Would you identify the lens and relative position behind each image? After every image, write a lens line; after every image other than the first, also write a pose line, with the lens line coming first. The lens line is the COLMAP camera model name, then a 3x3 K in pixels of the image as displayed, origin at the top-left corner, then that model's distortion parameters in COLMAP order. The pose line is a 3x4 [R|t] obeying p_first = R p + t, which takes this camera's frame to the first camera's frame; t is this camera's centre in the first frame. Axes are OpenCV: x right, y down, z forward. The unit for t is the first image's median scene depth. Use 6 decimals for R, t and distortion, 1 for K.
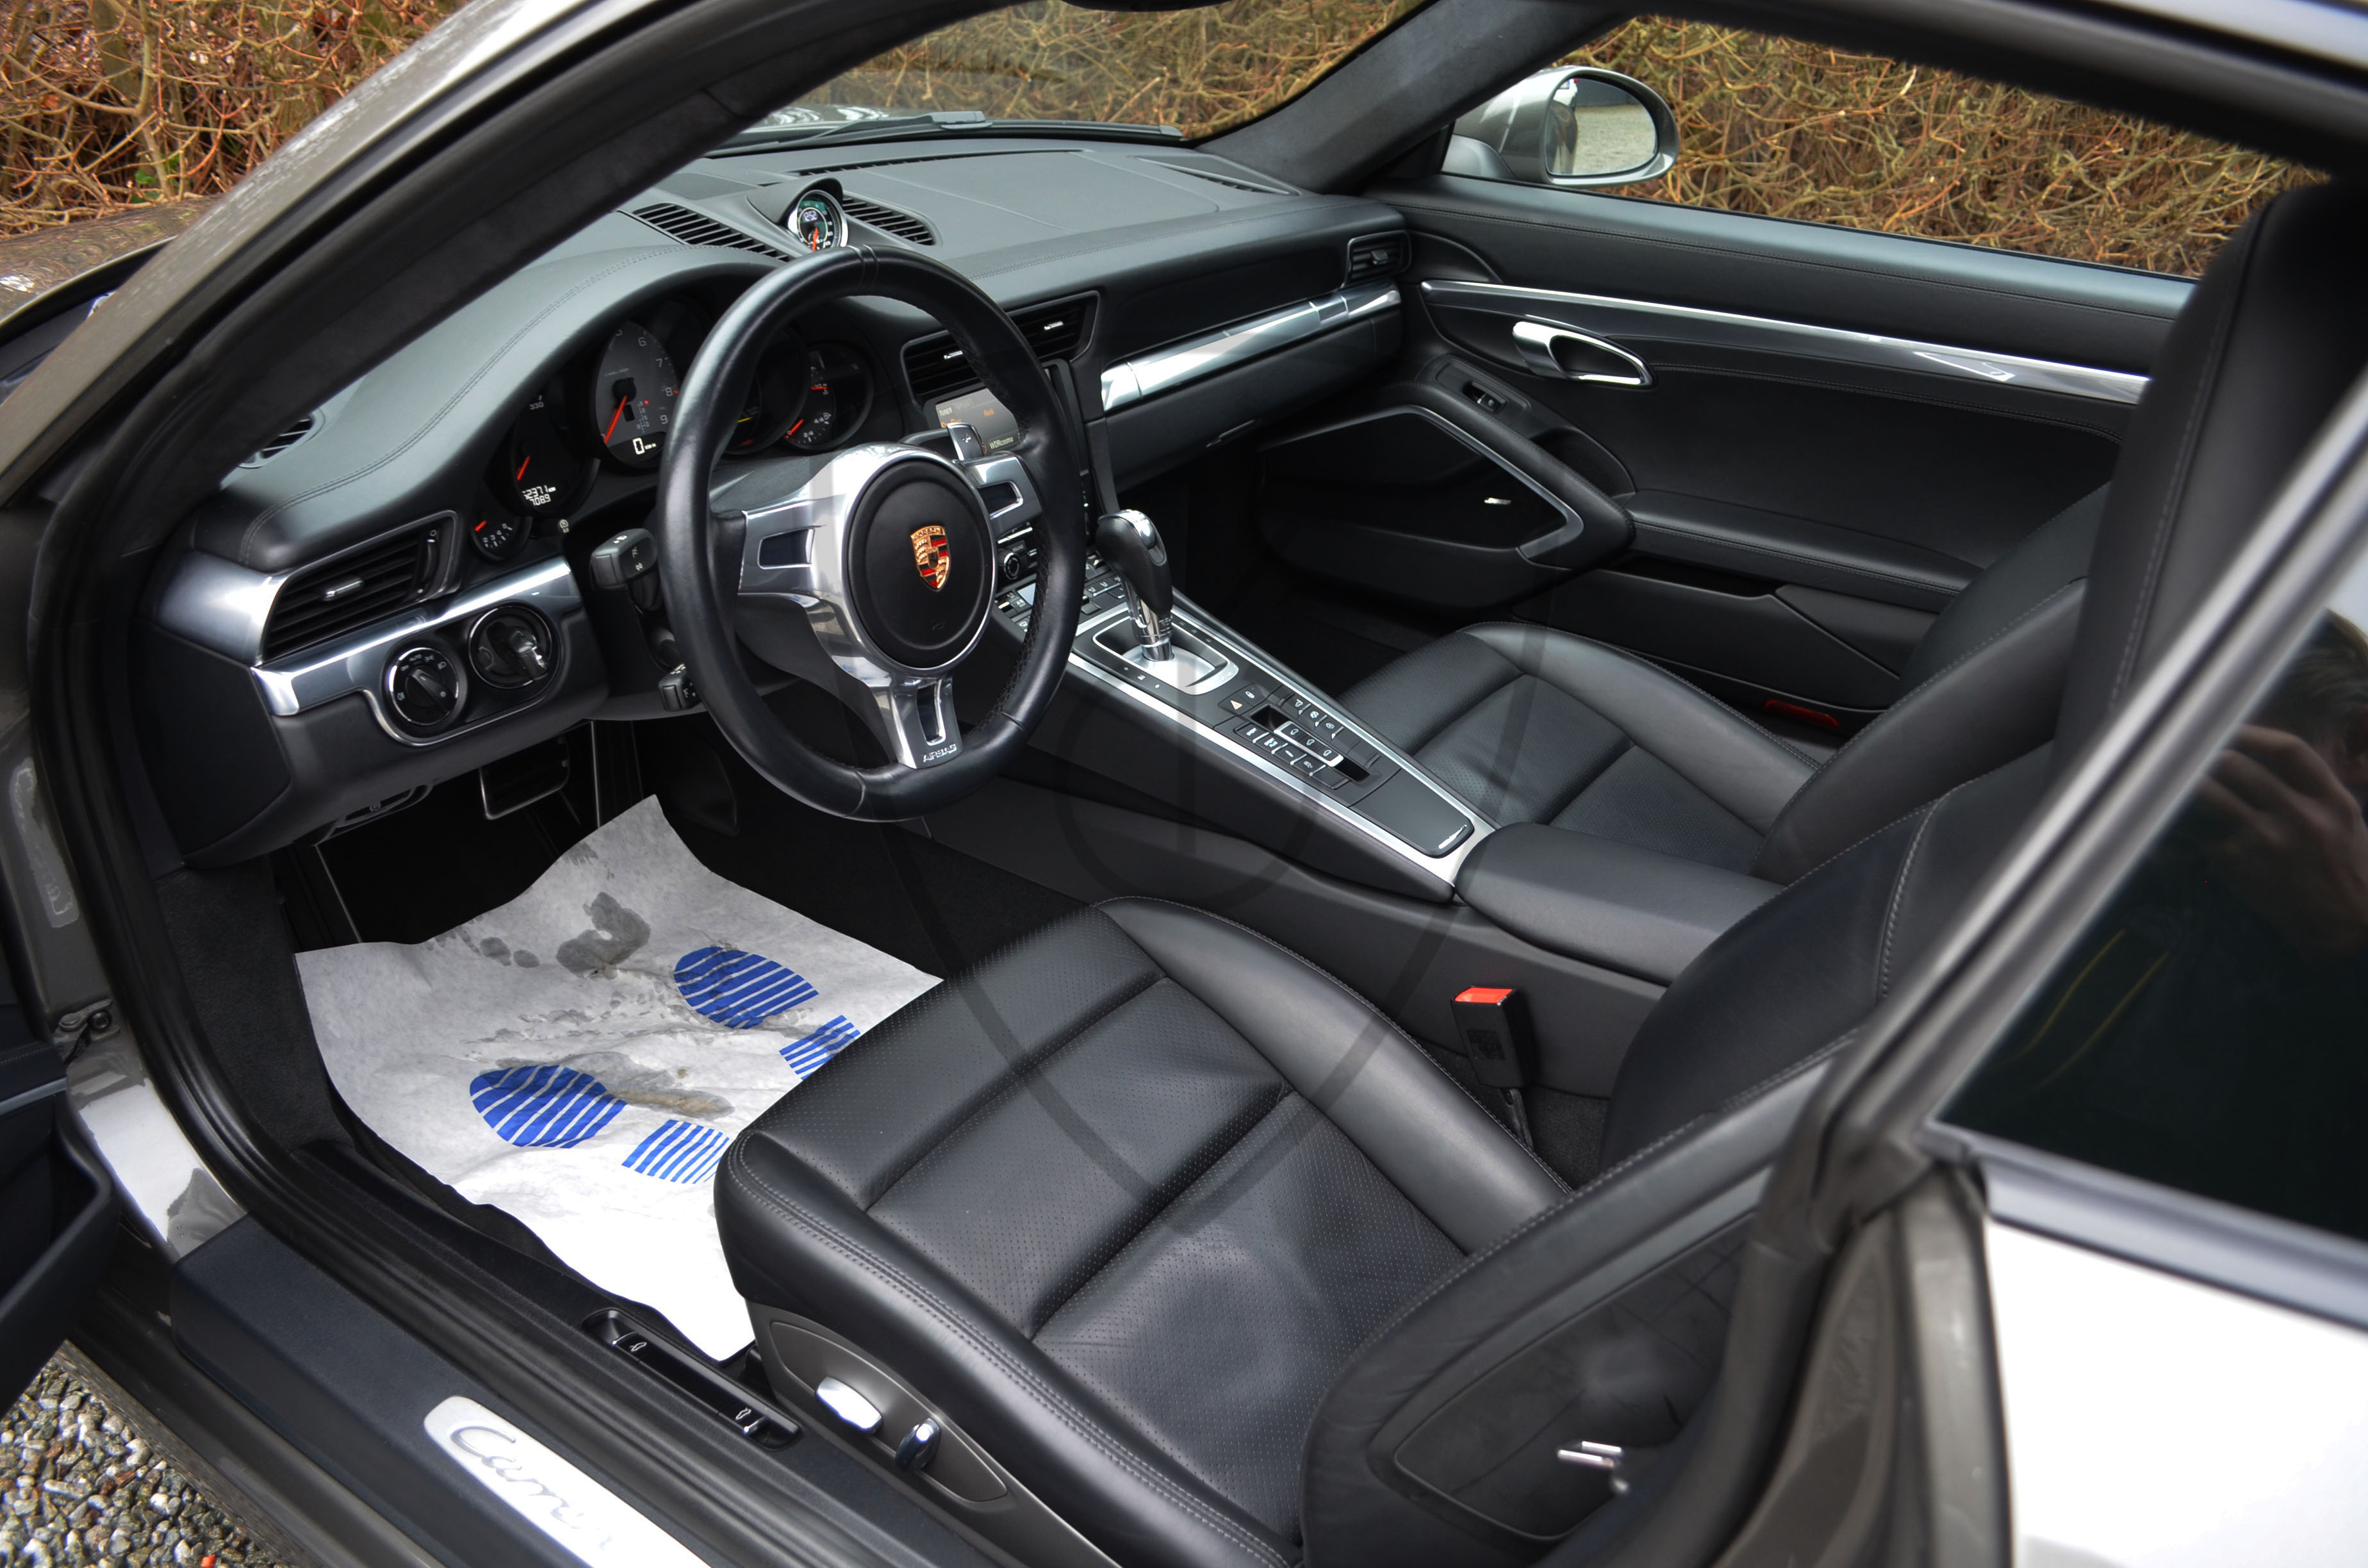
lens RADIAL K [[1855.1, 0, 1188.4], [0, 1855.1, 795.2], [0, 0, 1]] dist [-0.085055, 0.017585]
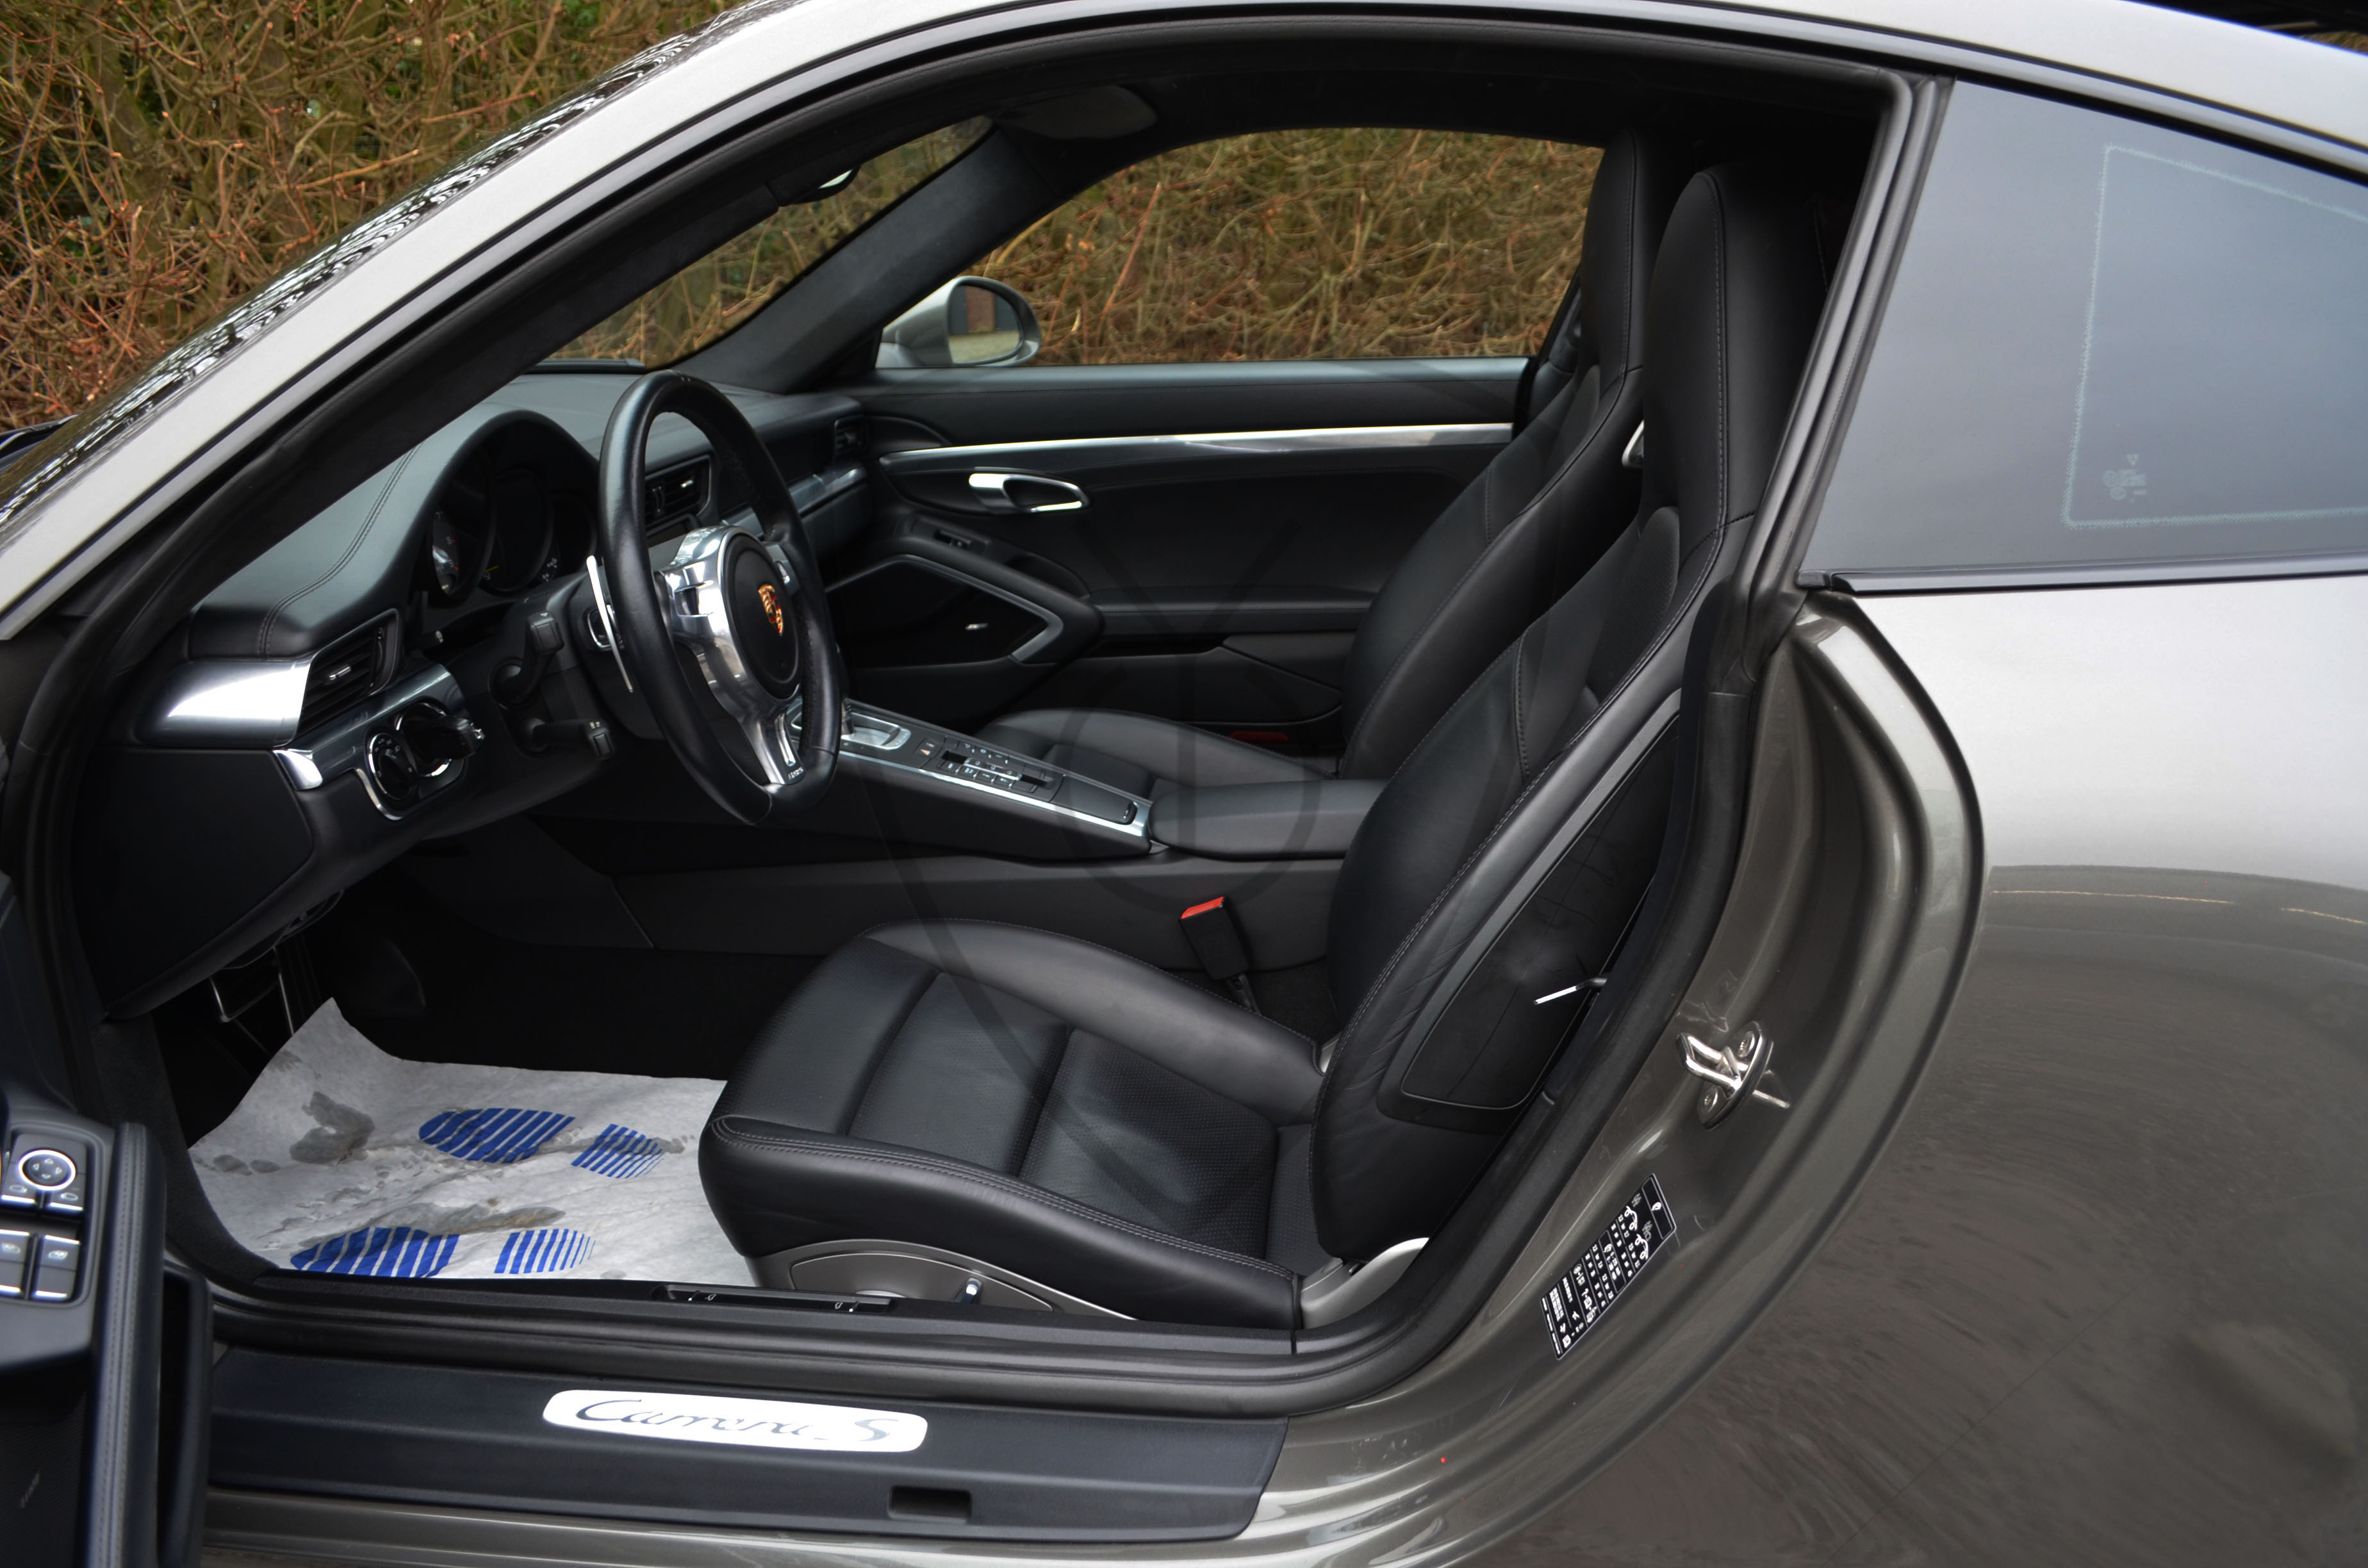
lens RADIAL K [[1855.1, 0, 1188.4], [0, 1855.1, 795.2], [0, 0, 1]] dist [-0.085055, 0.017585]
pose [[0.877538, -0.191172, 0.439750, -0.316600], [0.262658, 0.958906, -0.107282, 0.134290], [-0.401170, 0.209648, 0.891690, -0.124479]]
